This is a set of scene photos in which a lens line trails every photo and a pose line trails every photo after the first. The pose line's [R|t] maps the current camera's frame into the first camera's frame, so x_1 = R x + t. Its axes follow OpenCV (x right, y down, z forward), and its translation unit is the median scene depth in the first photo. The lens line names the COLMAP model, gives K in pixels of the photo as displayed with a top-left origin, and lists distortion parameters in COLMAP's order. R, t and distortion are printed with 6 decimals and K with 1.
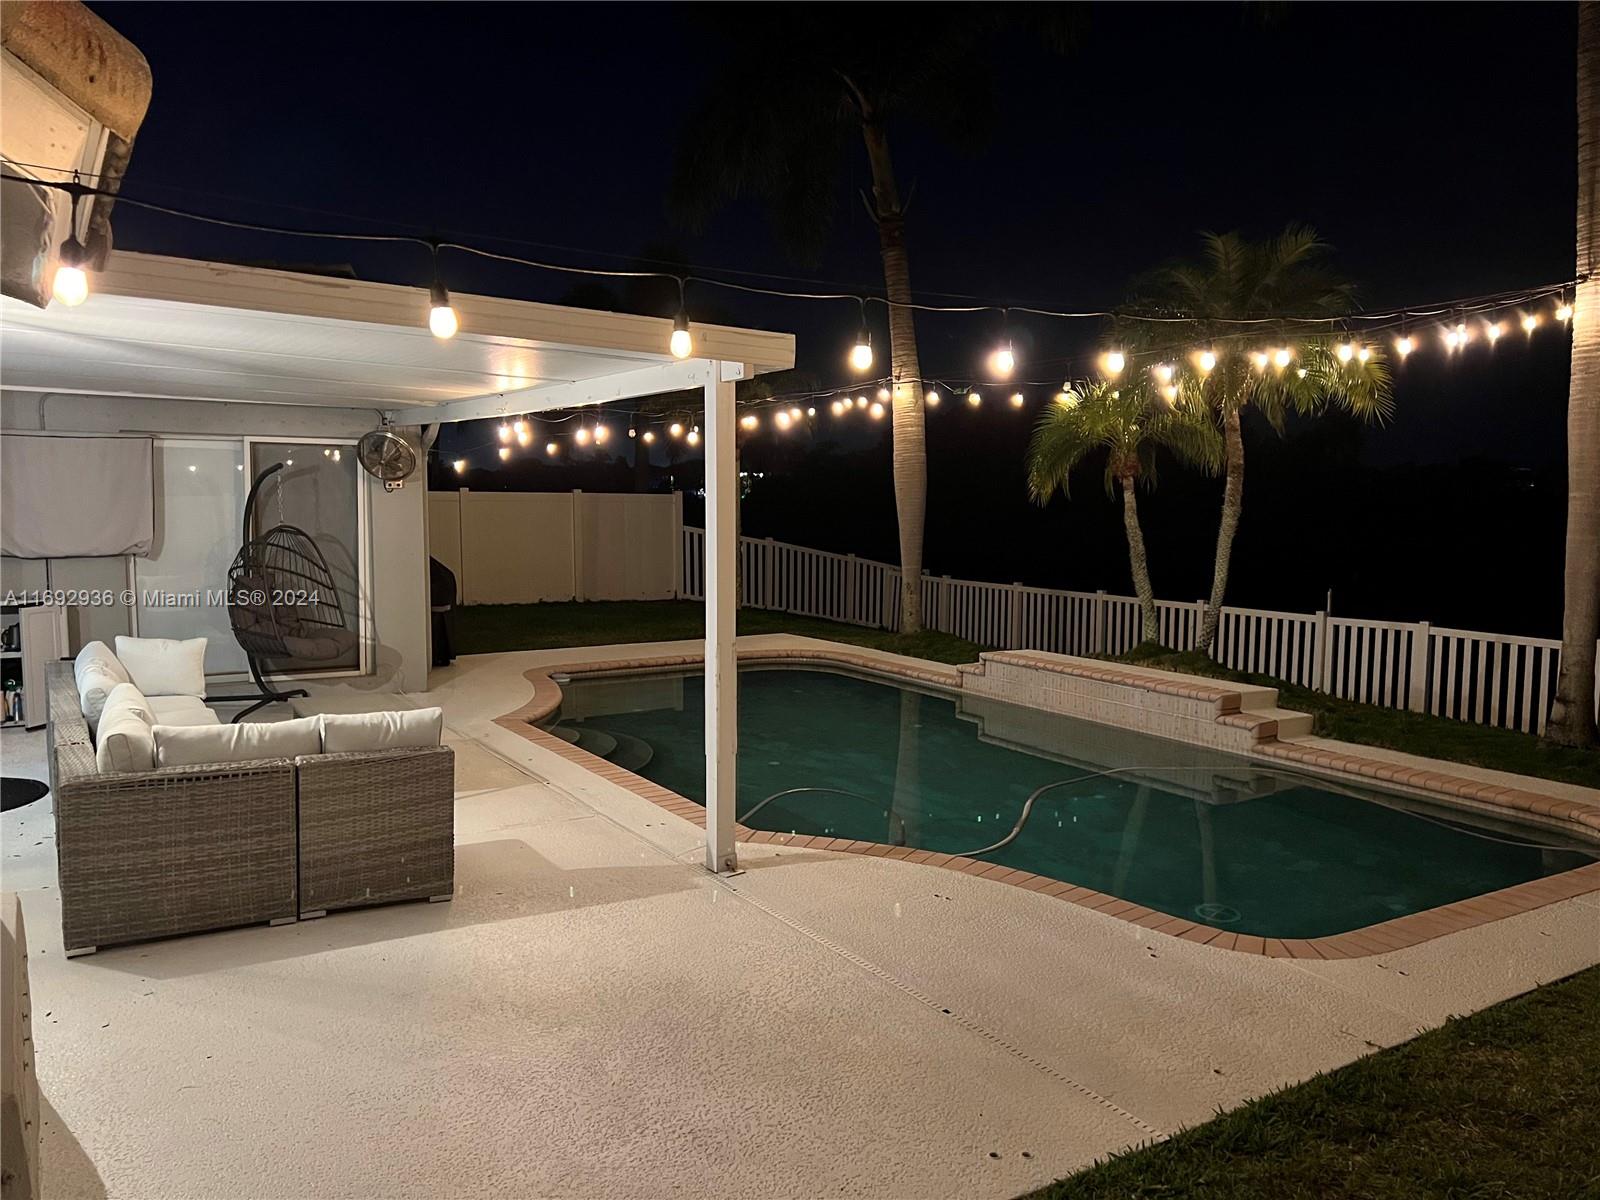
lens RADIAL K [[1184.3, 0, 810.4], [0, 1184.3, 596.9], [0, 0, 1]] dist [0.134357, -0.235139]
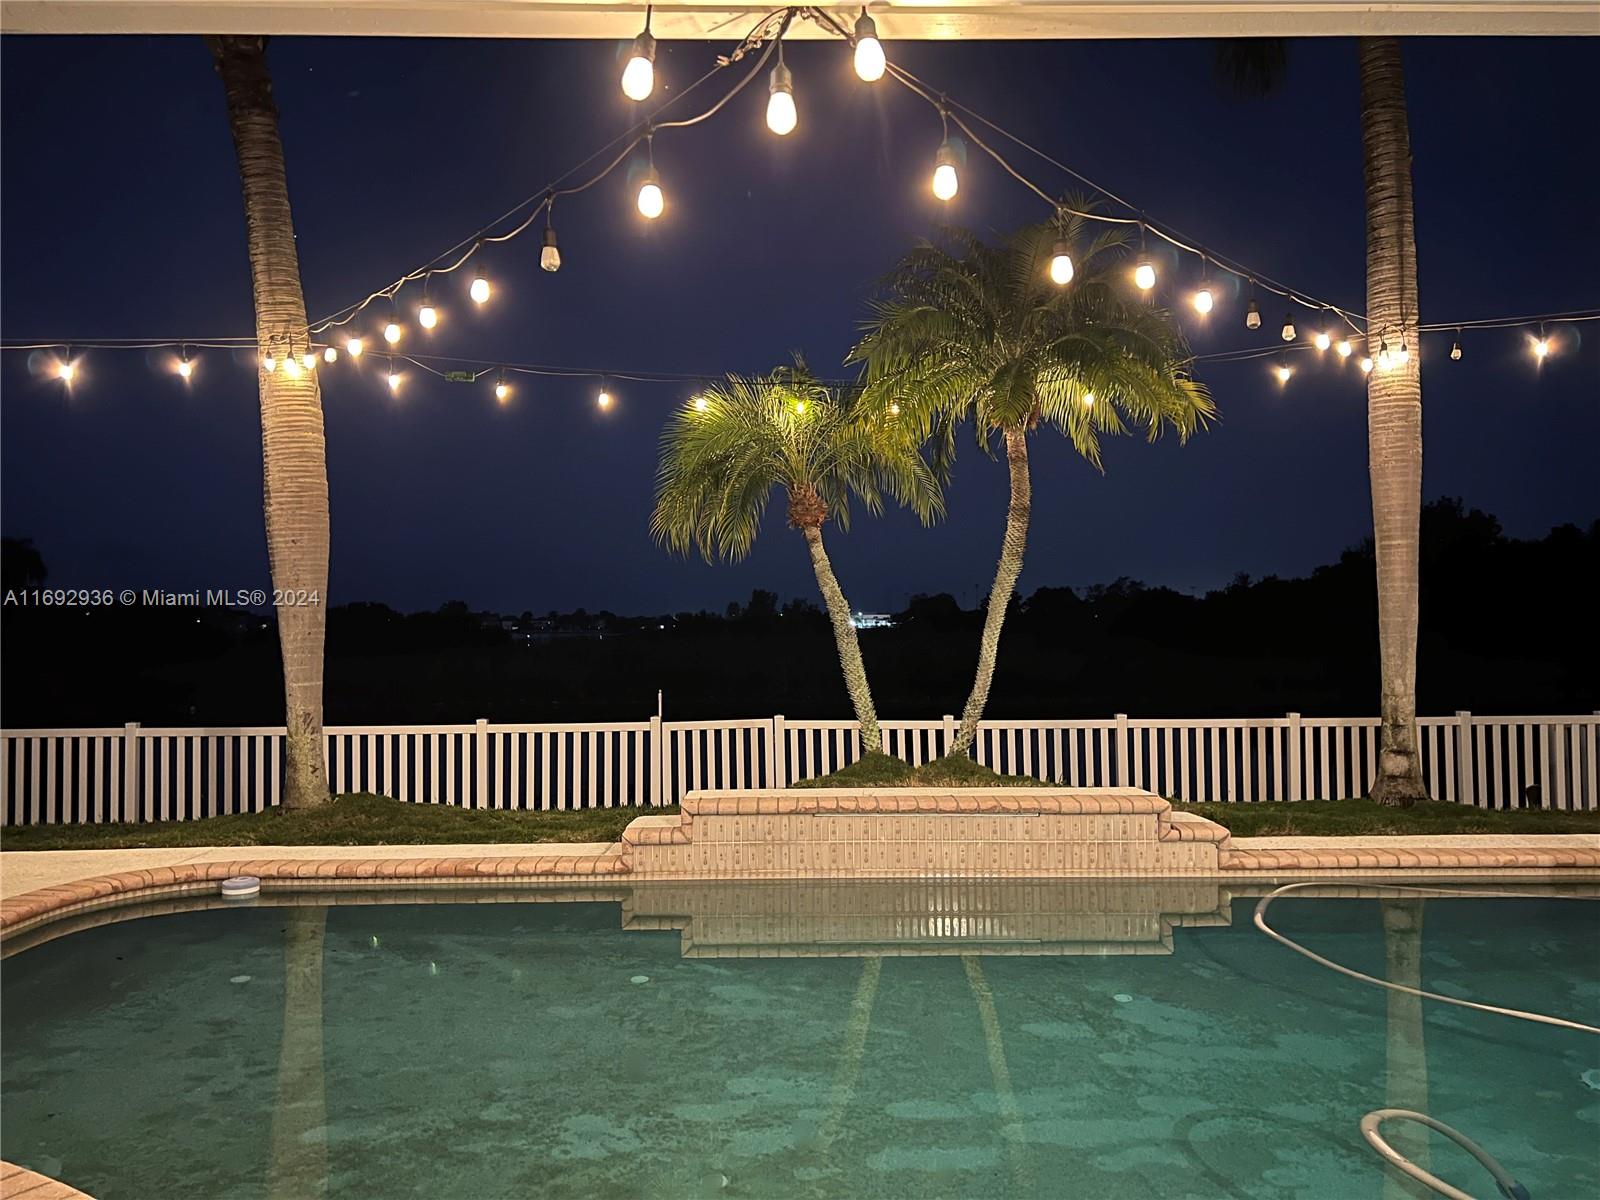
lens RADIAL K [[1187.2, 0, 800.0], [0, 1187.2, 600.0], [0, 0, 1]] dist [0.080707, -0.111217]
pose [[0.539744, 0.005648, 0.841811, -0.305527], [0.085352, 0.994457, -0.061397, -0.012797], [-0.837491, 0.104989, 0.536270, 0.583439]]
